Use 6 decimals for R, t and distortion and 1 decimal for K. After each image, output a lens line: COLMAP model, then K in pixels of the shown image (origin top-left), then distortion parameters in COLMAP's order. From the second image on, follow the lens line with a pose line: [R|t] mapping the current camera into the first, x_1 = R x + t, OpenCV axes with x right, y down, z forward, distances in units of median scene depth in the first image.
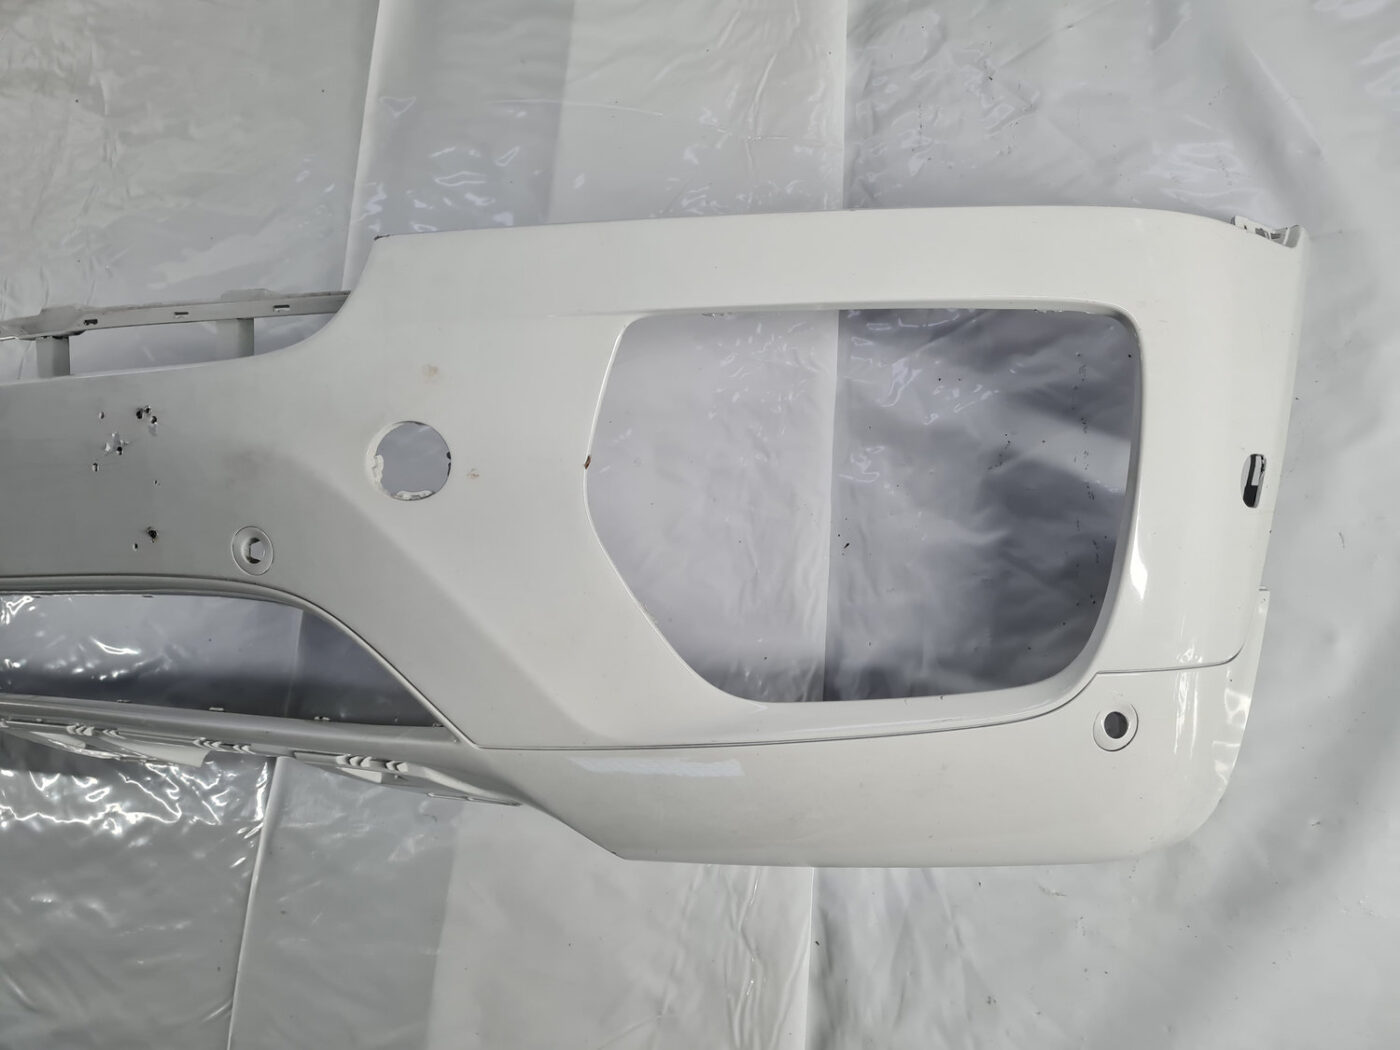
lens RADIAL K [[1142.0, 0, 708.3], [0, 1142.0, 476.7], [0, 0, 1]] dist [0.057672, -0.082028]
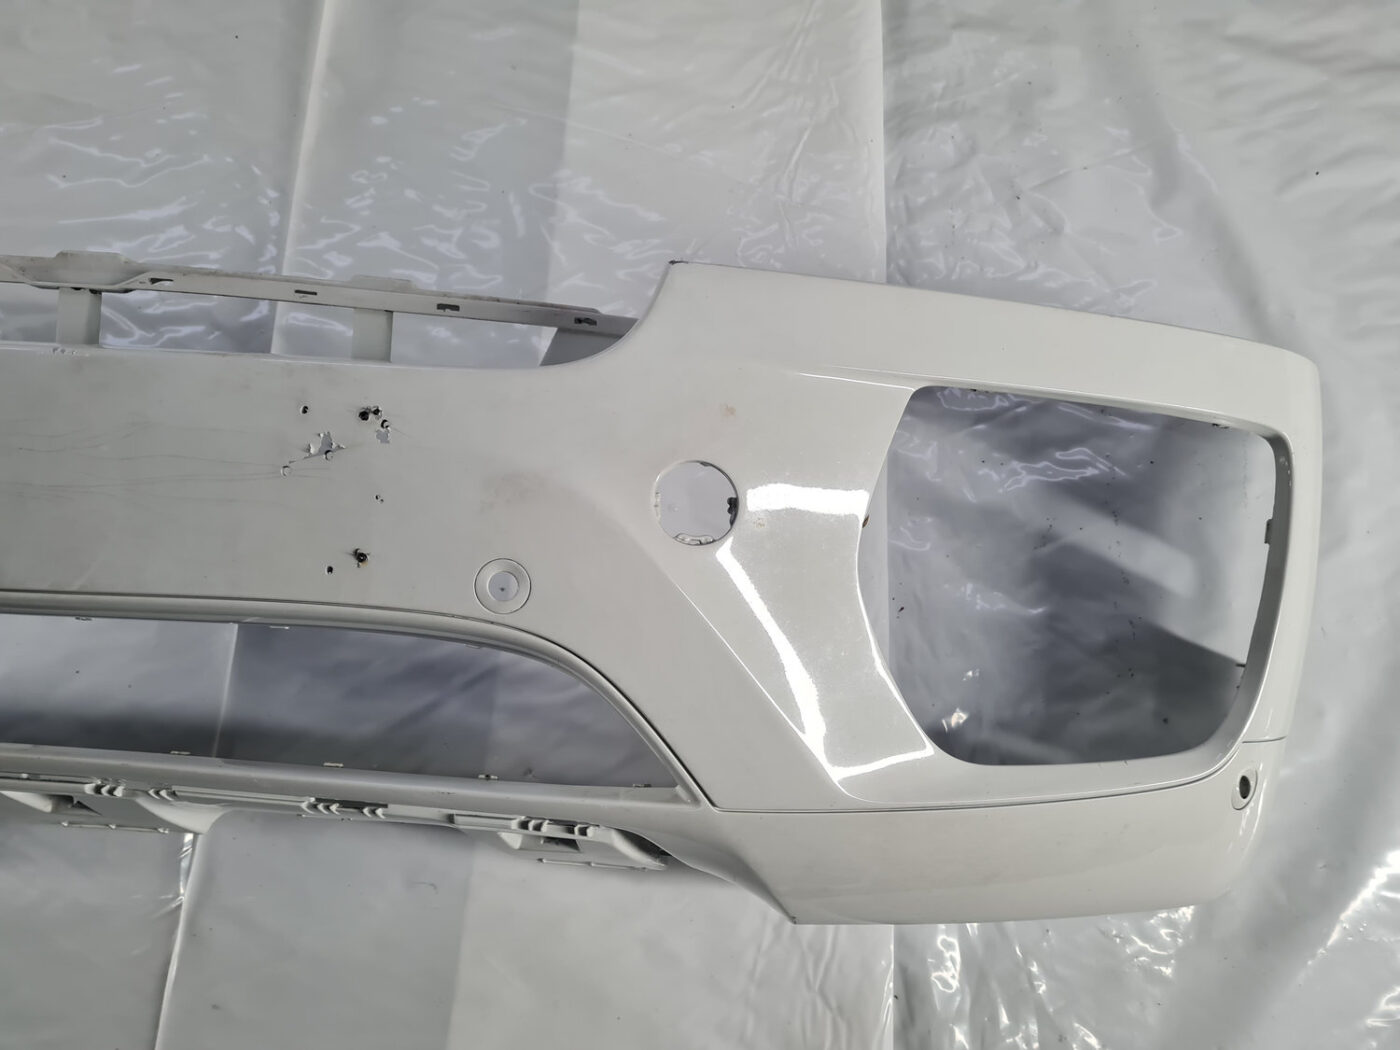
lens RADIAL K [[1142.0, 0, 708.3], [0, 1142.0, 476.7], [0, 0, 1]] dist [0.057672, -0.082028]
pose [[0.915634, 0.102915, 0.388618, -0.486935], [-0.089560, 0.994603, -0.052380, 0.010406], [-0.391911, 0.013156, 0.919909, 0.105527]]
